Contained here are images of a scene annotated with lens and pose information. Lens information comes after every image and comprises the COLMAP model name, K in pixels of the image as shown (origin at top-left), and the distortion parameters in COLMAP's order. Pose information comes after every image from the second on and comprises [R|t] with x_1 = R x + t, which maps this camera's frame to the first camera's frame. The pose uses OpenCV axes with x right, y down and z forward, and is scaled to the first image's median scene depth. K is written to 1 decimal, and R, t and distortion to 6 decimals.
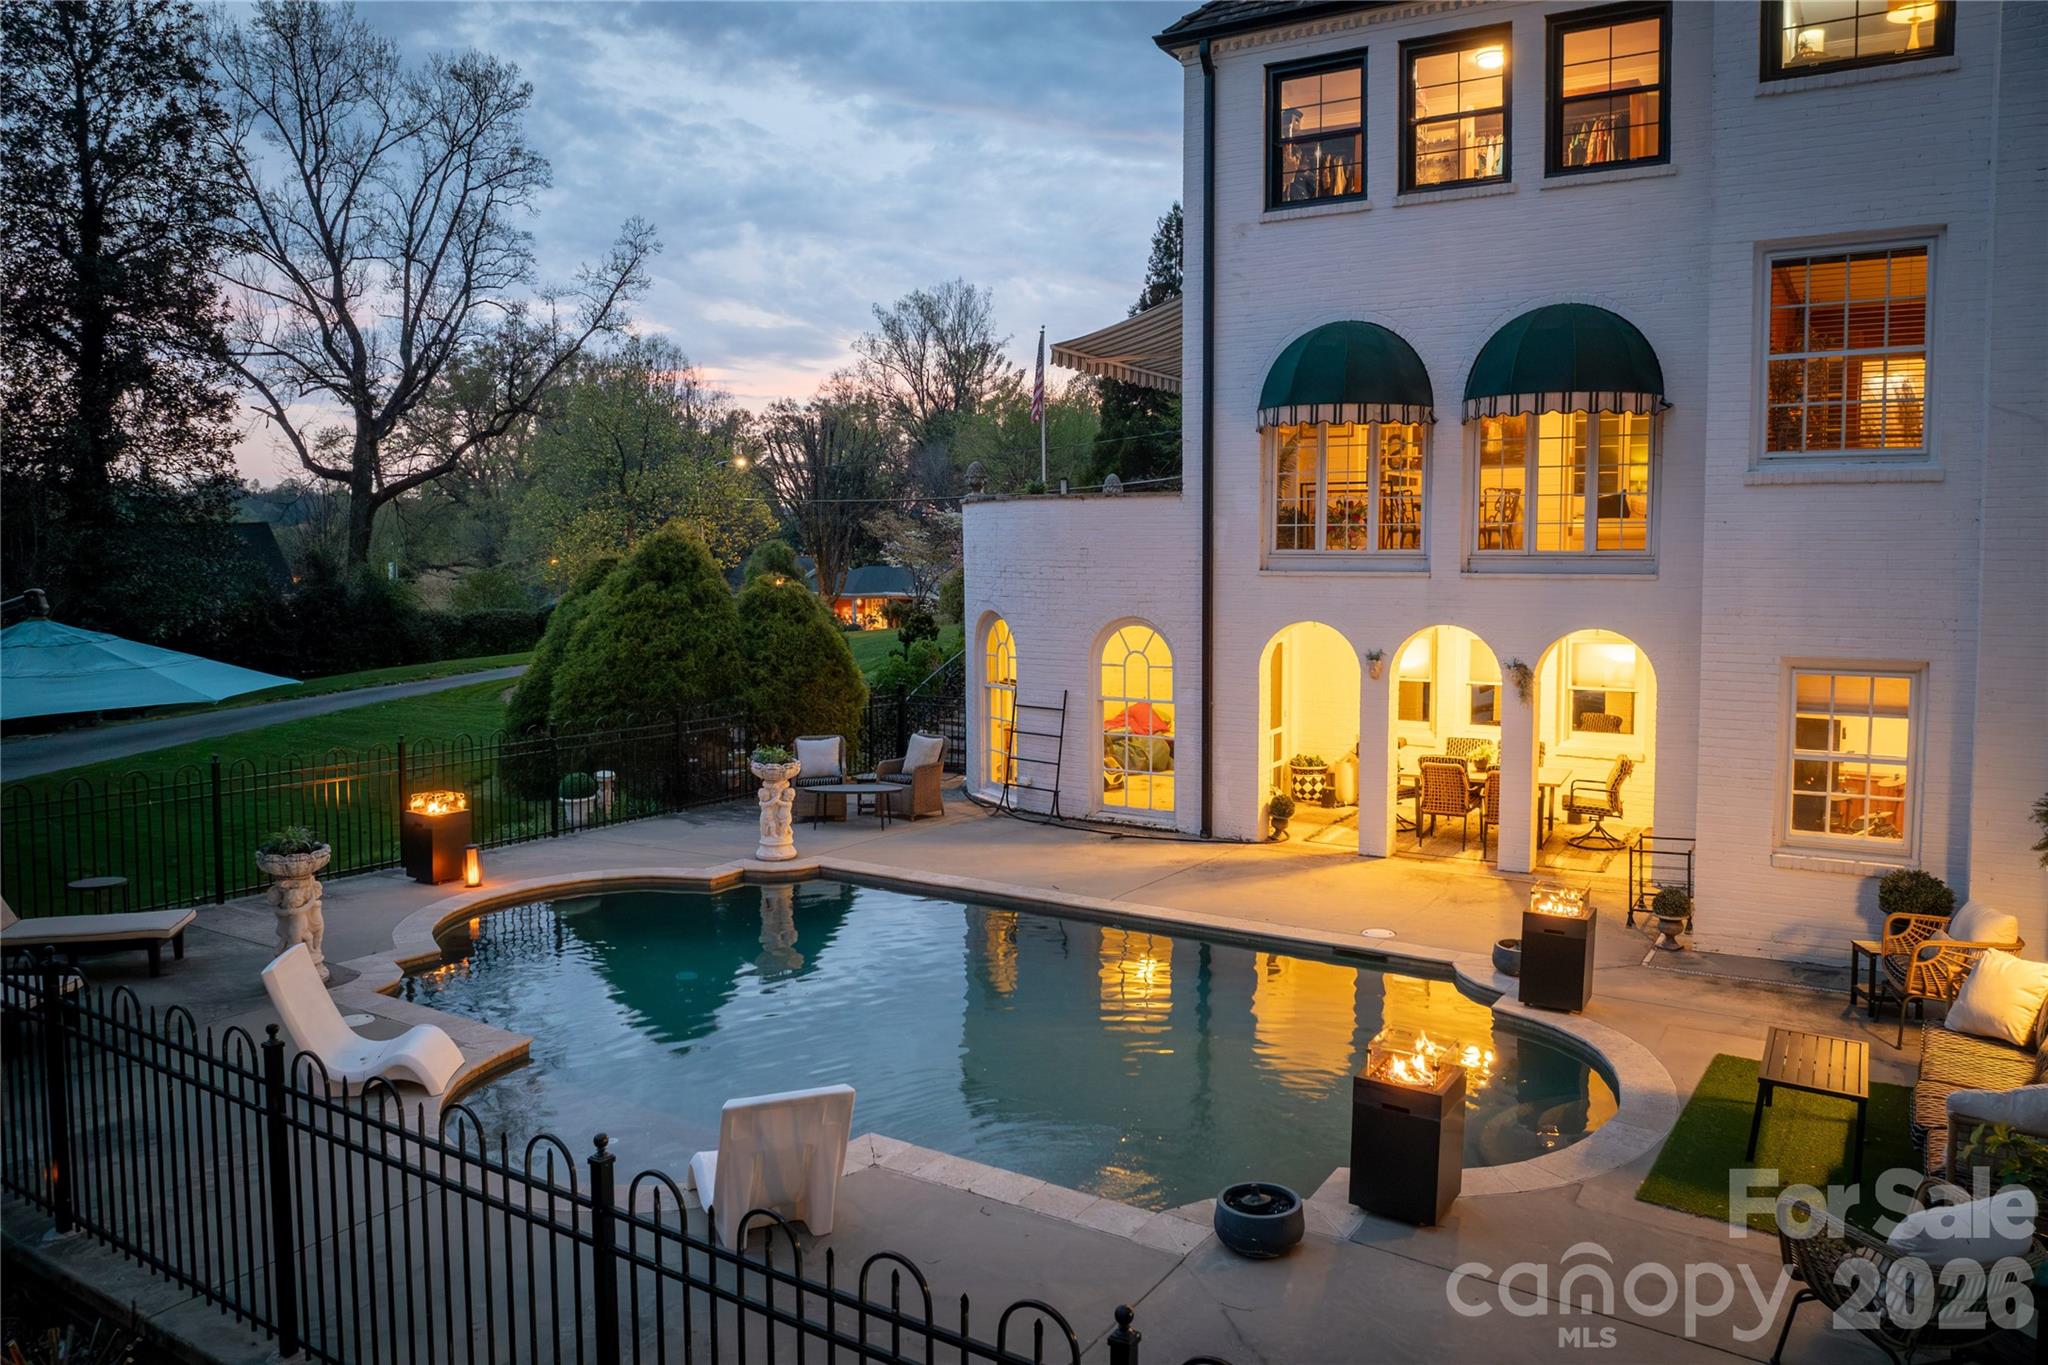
lens RADIAL K [[1446.4, 0, 1023.6], [0, 1446.4, 652.8], [0, 0, 1]] dist [-0.009229, -0.001763]
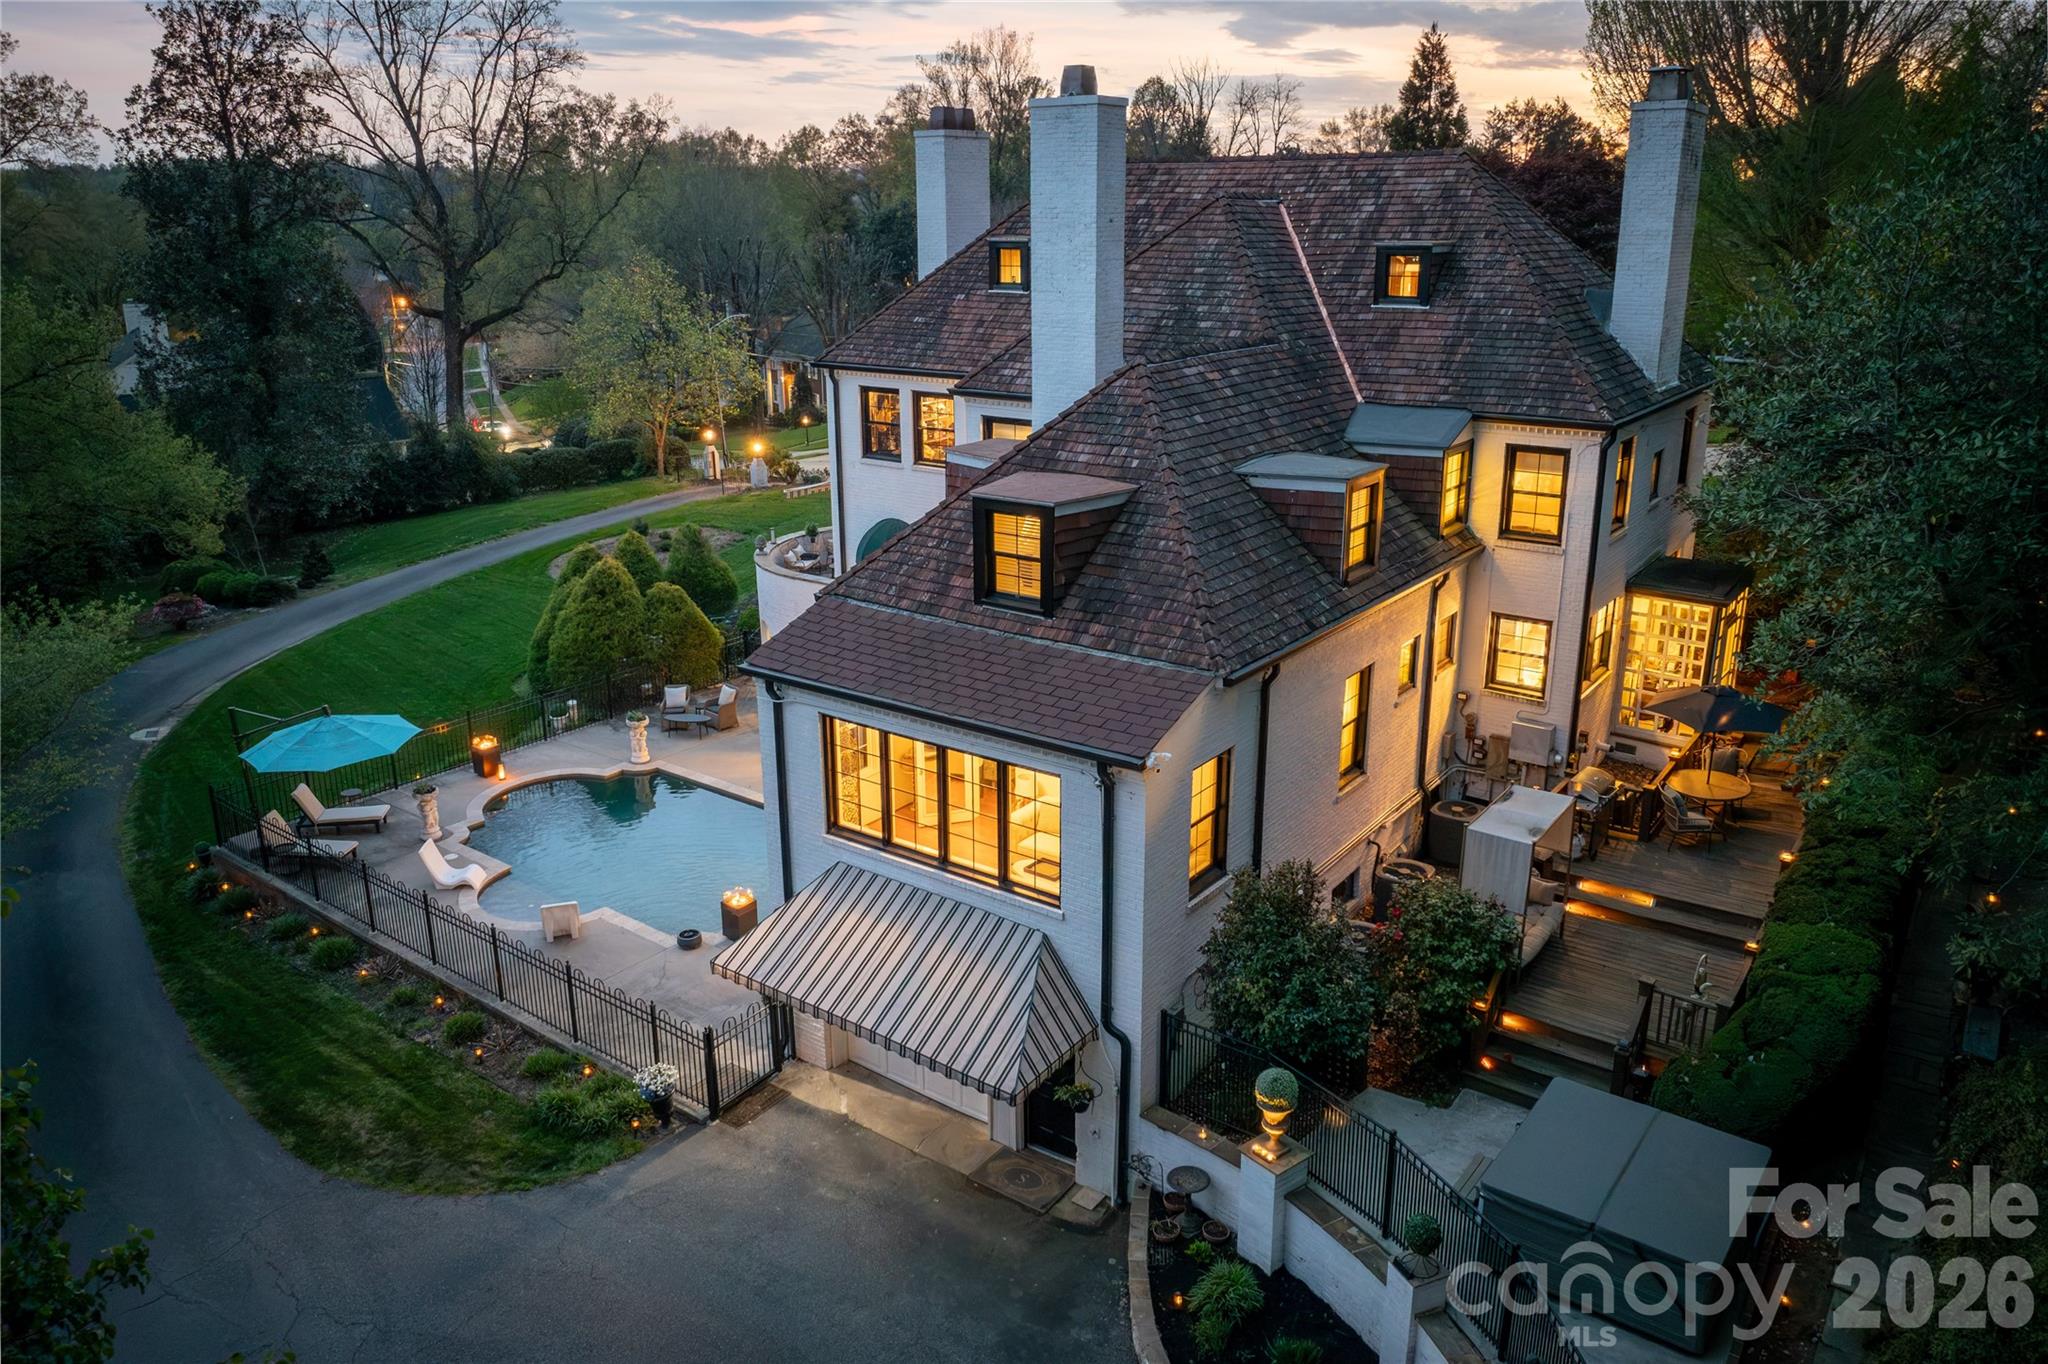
lens RADIAL K [[1446.4, 0, 1023.6], [0, 1446.4, 652.3], [0, 0, 1]] dist [-0.009229, -0.001763]
pose [[0.997246, 0.017770, -0.071999, 0.444887], [-0.001497, 0.975493, 0.220024, -0.396785], [0.074144, -0.219311, 0.972834, -0.826374]]
